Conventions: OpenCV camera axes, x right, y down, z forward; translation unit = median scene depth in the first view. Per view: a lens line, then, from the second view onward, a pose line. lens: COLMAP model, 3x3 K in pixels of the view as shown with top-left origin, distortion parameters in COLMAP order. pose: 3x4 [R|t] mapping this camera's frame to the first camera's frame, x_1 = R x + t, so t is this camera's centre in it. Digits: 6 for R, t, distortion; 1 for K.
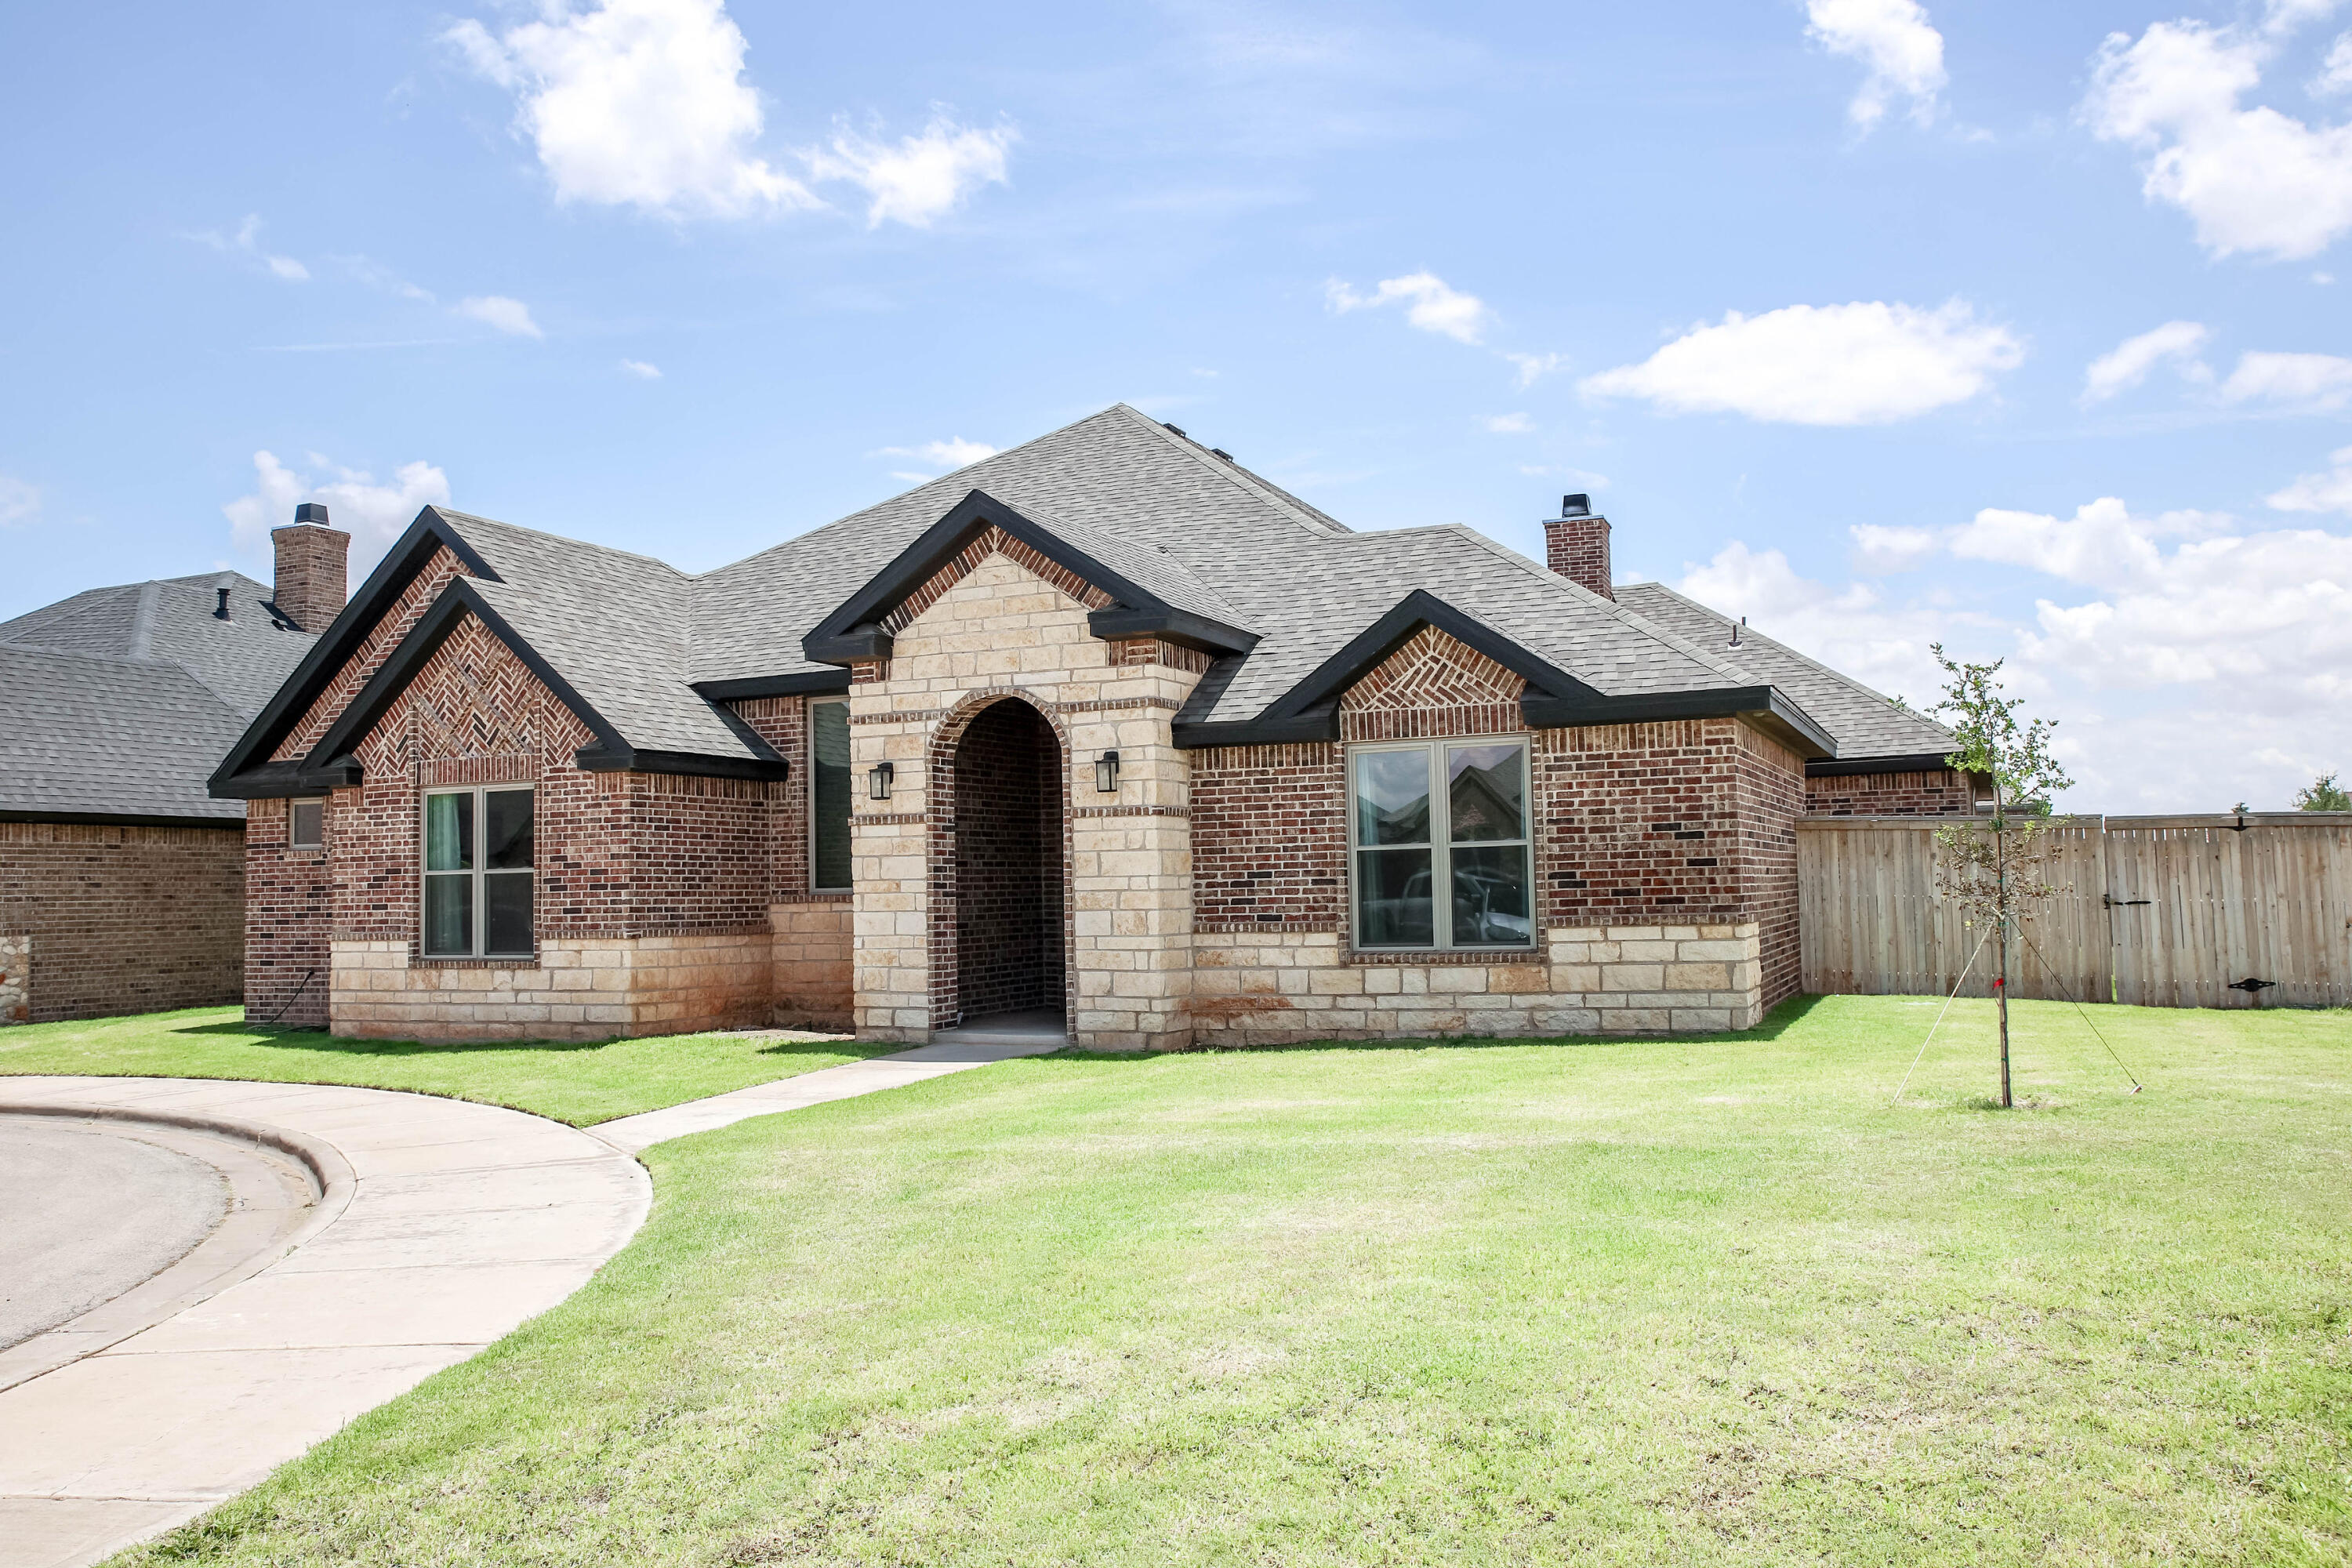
lens RADIAL K [[1904.7, 0, 1173.6], [0, 1904.7, 771.8], [0, 0, 1]] dist [-0.078972, 0.047709]
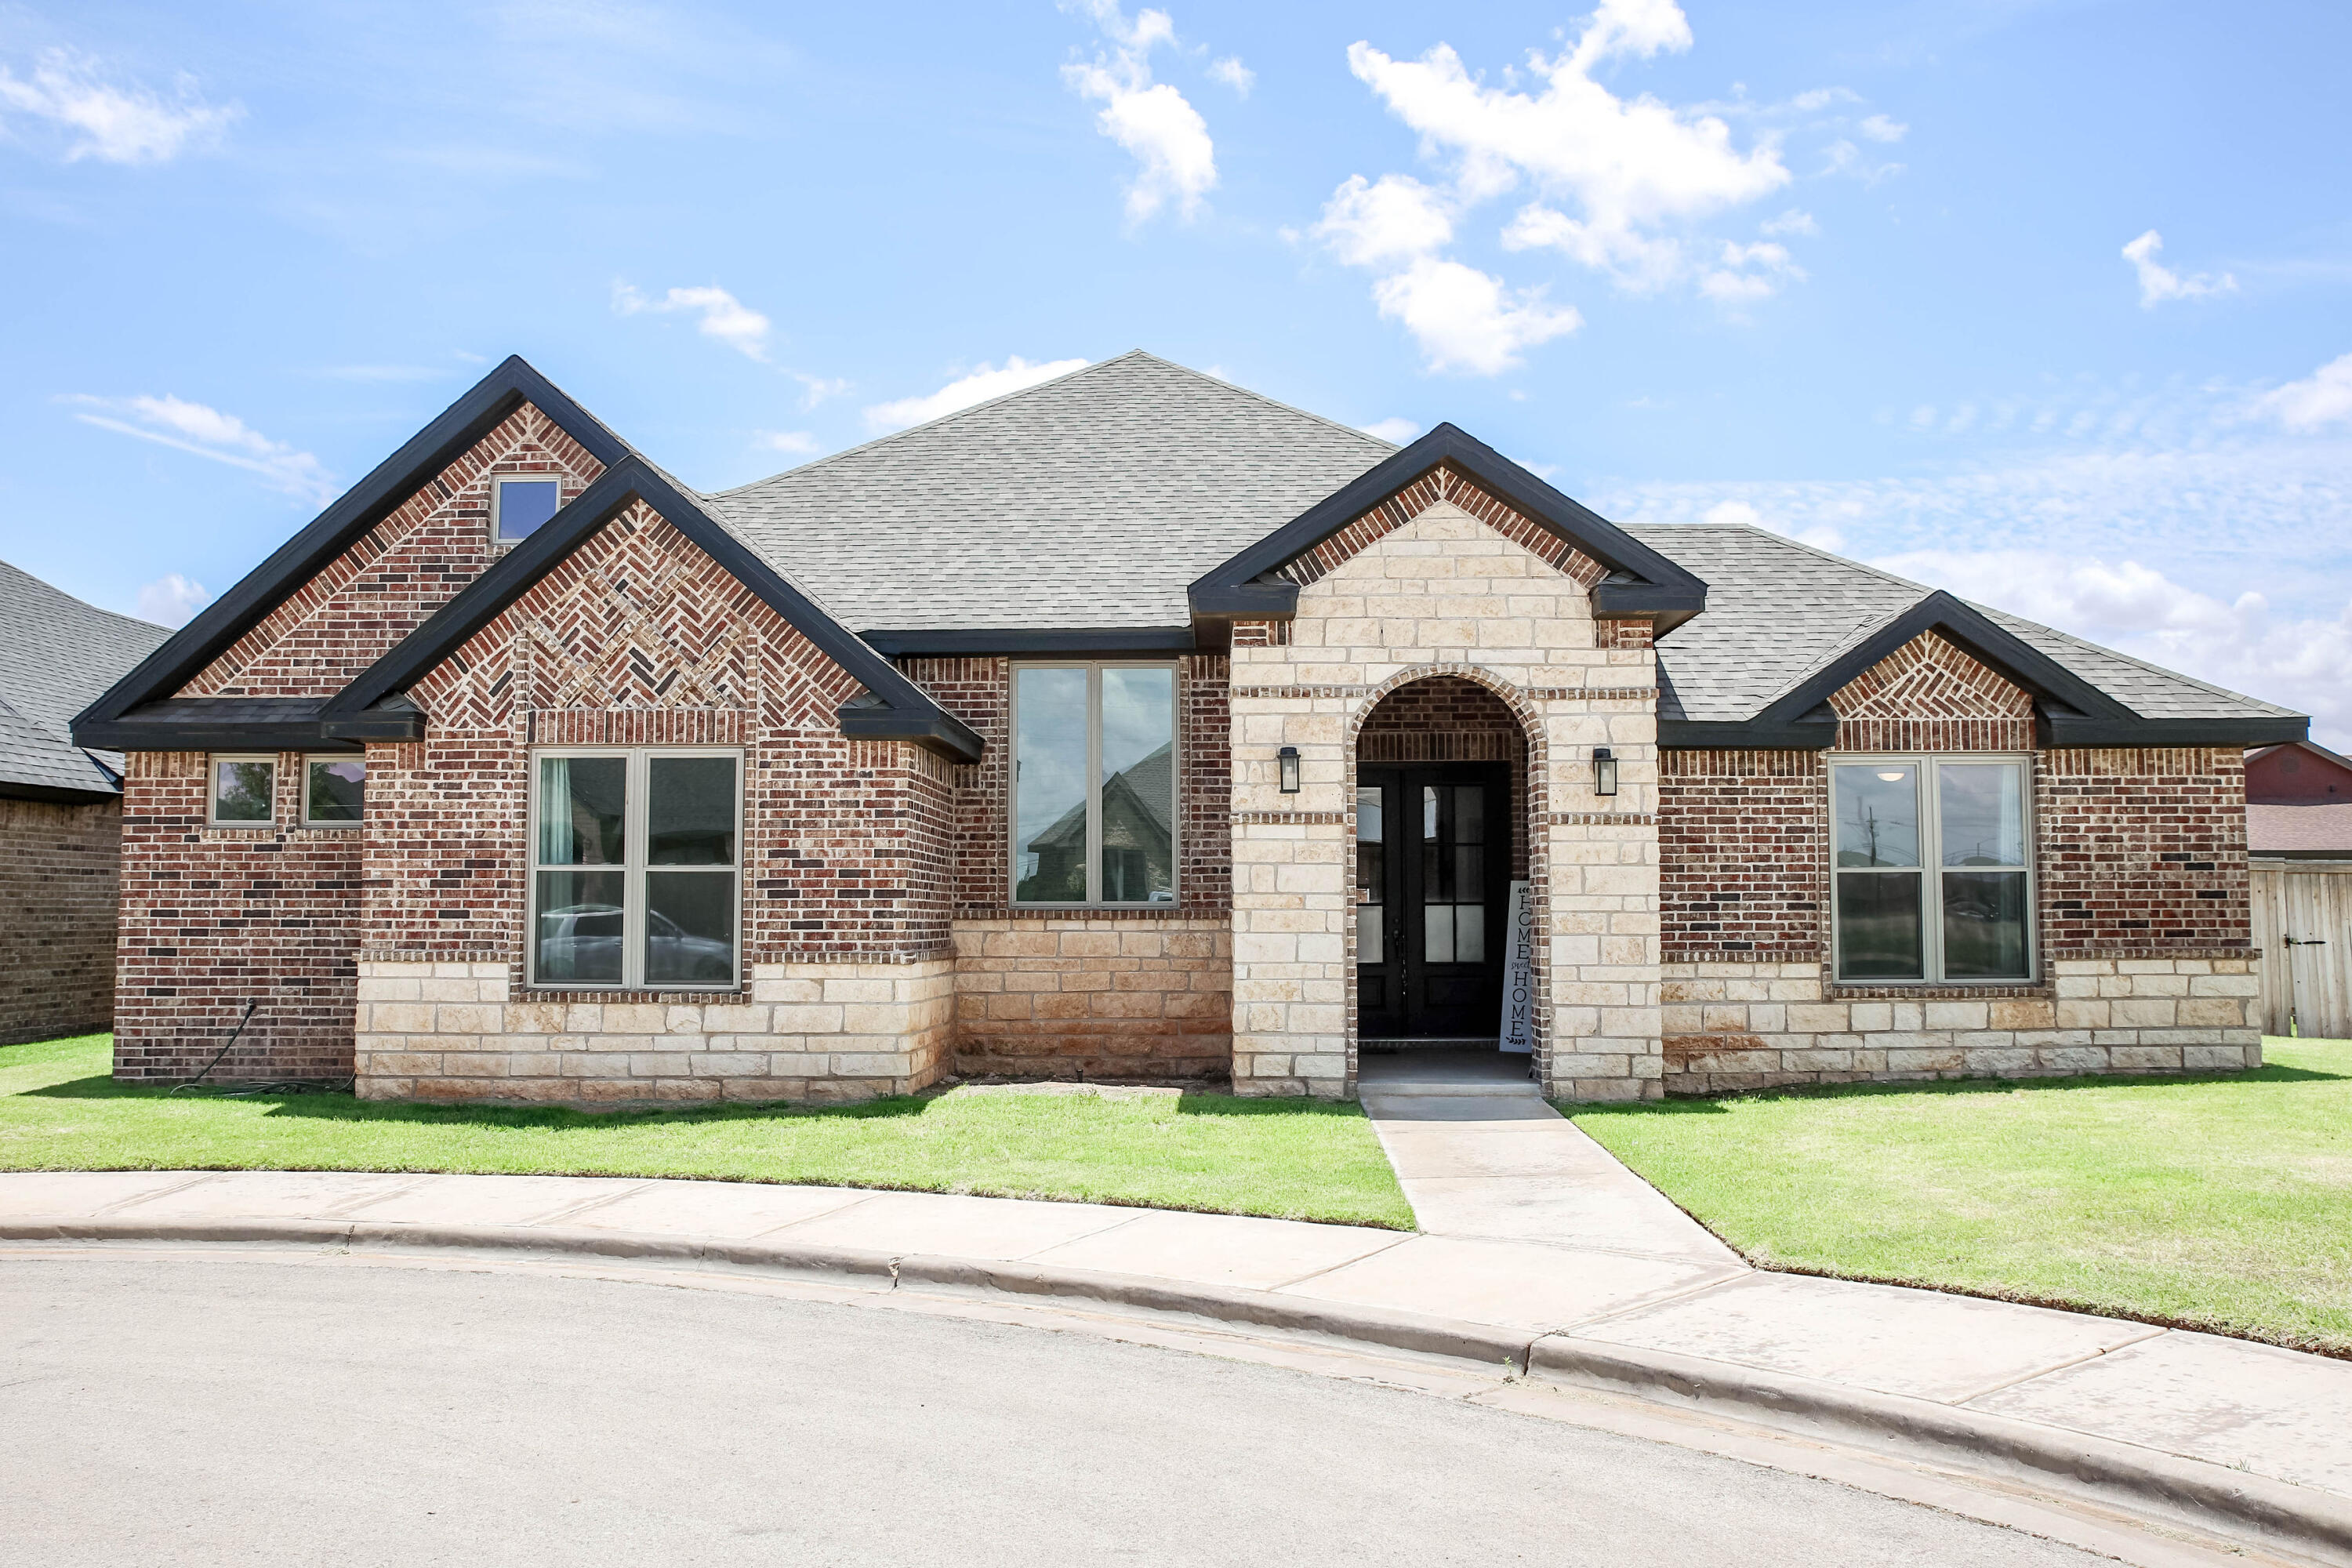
lens RADIAL K [[1904.7, 0, 1172.3], [0, 1904.7, 772.0], [0, 0, 1]] dist [-0.078972, 0.047709]
pose [[0.918849, 0.049202, 0.391530, -0.515293], [-0.044017, 0.998784, -0.022213, 0.025906], [-0.392147, 0.003176, 0.919897, 0.282478]]
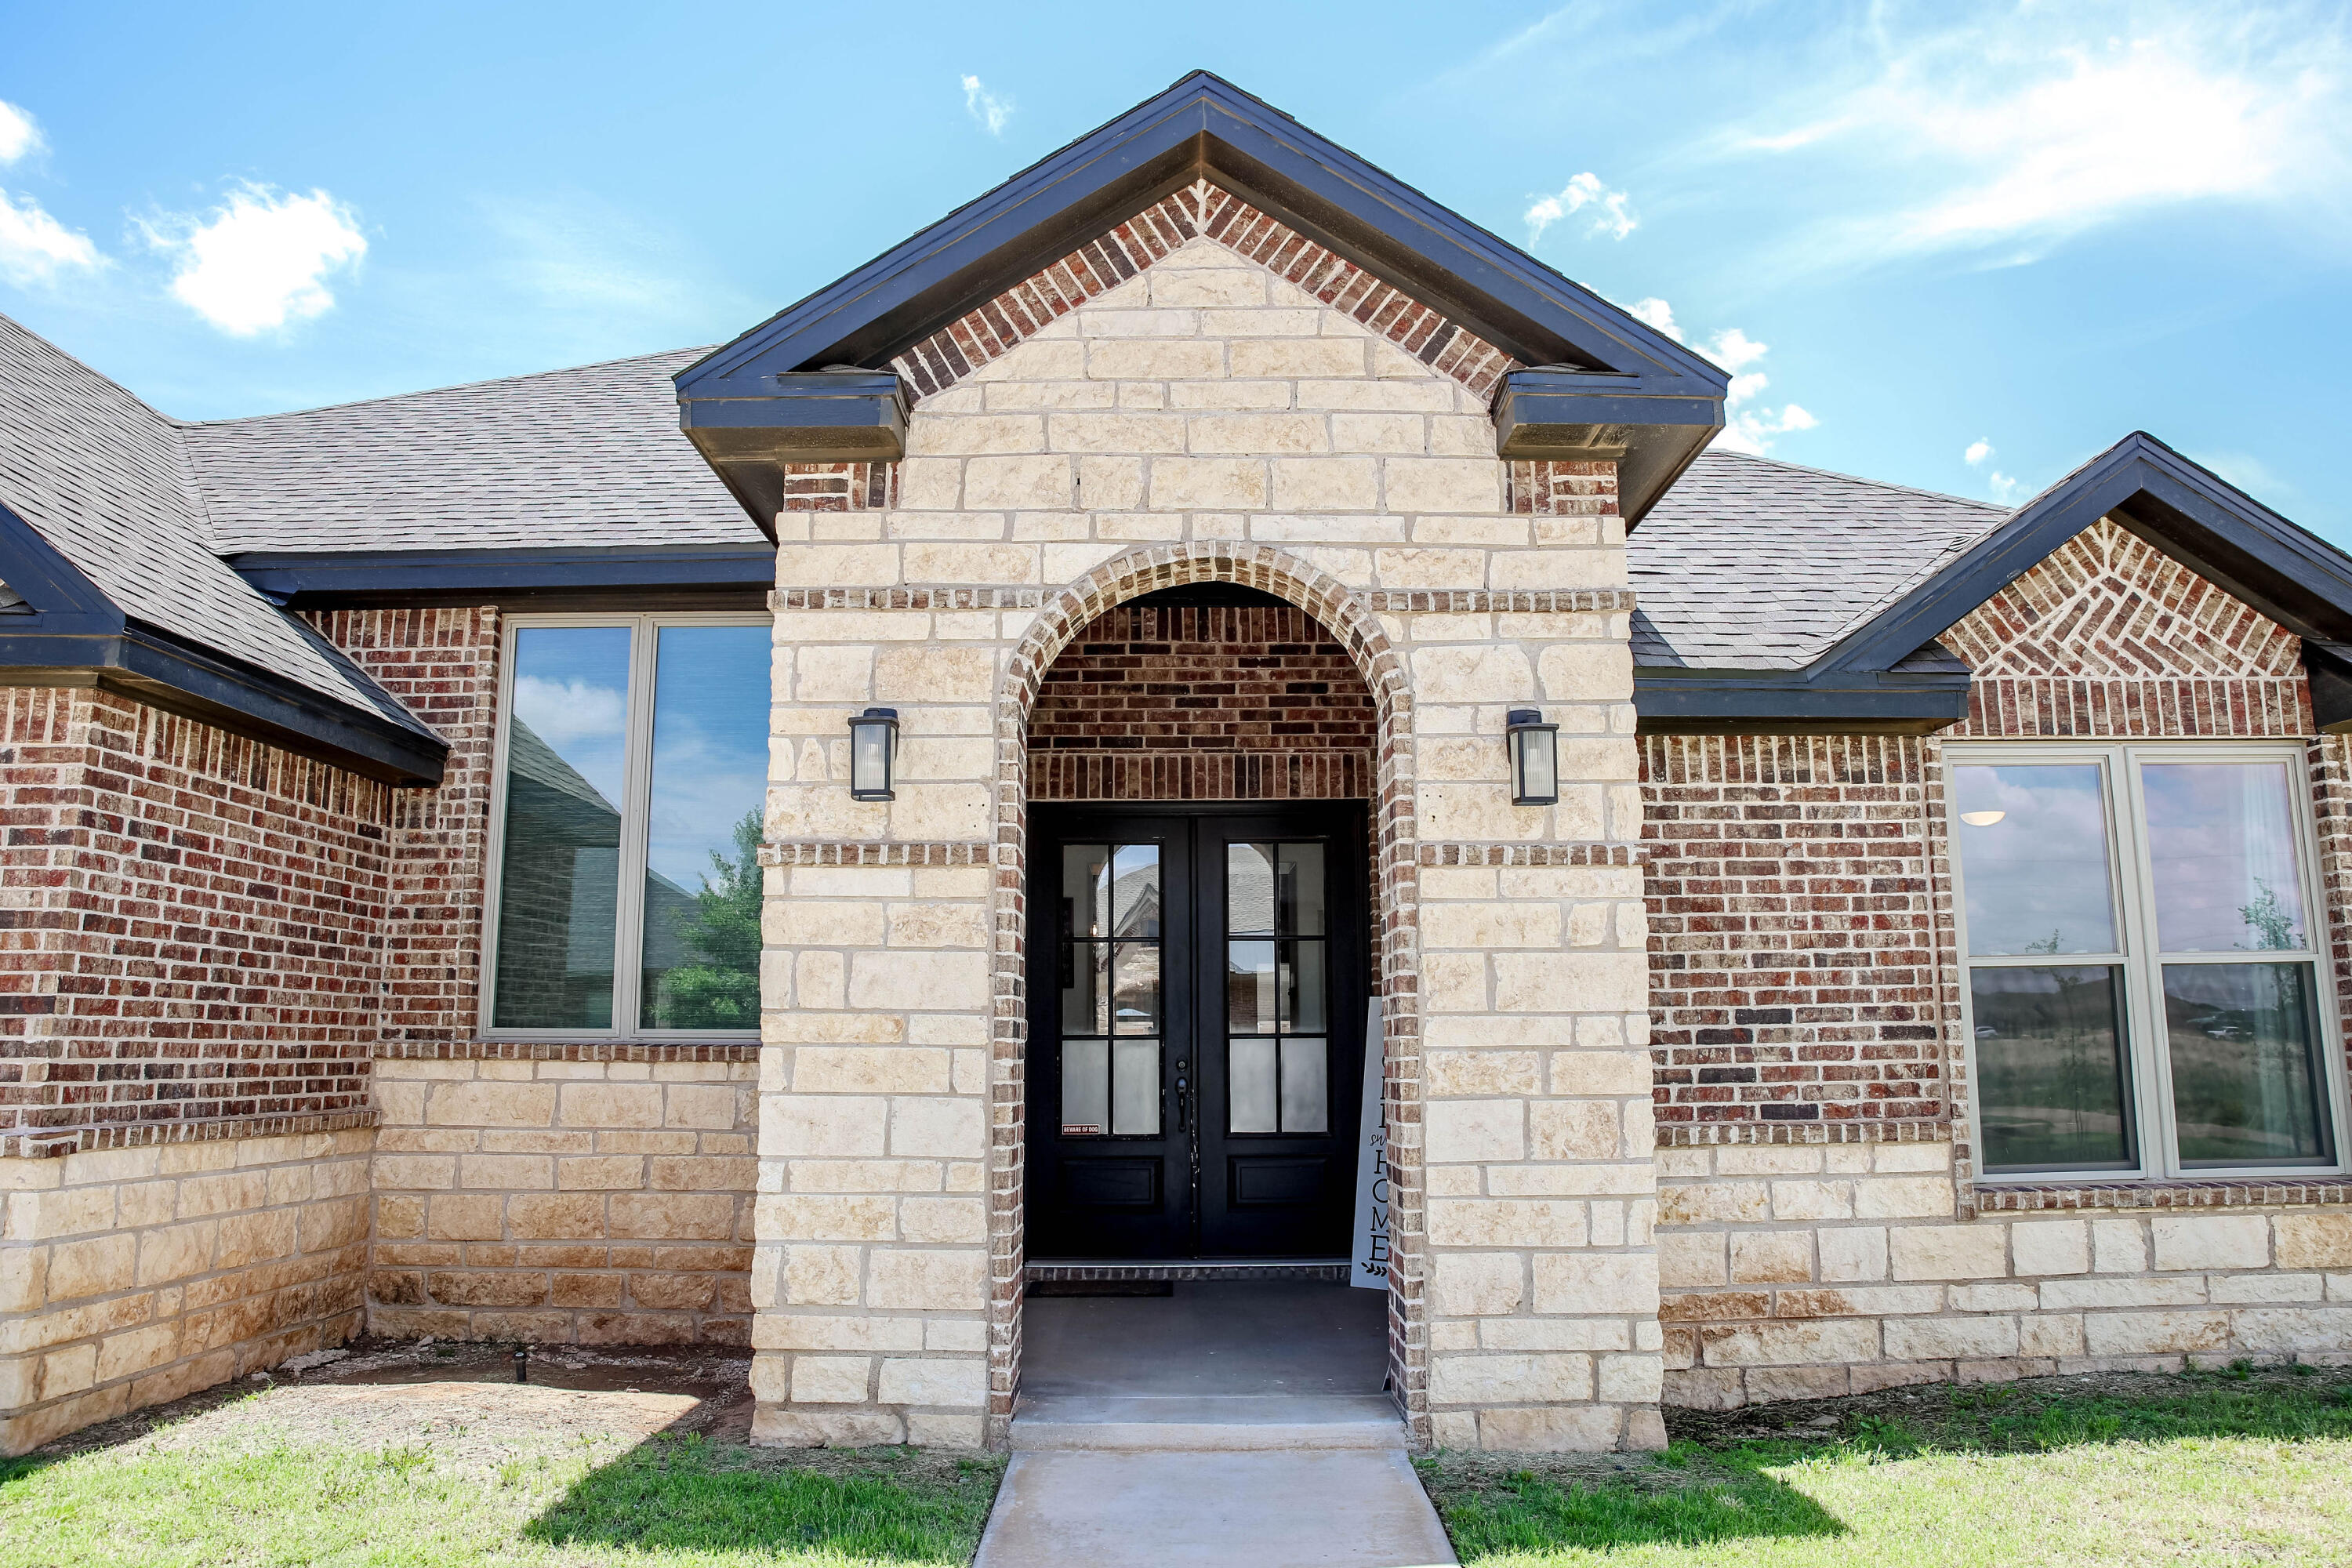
lens RADIAL K [[1595.4, 0, 1187.0], [0, 1595.4, 778.5], [0, 0, 1]] dist [-0.104278, 0.051756]
pose [[0.906395, 0.085740, 0.413638, -0.230067], [-0.041566, 0.992536, -0.114654, 0.044710], [-0.420380, 0.086728, 0.903194, 0.686511]]
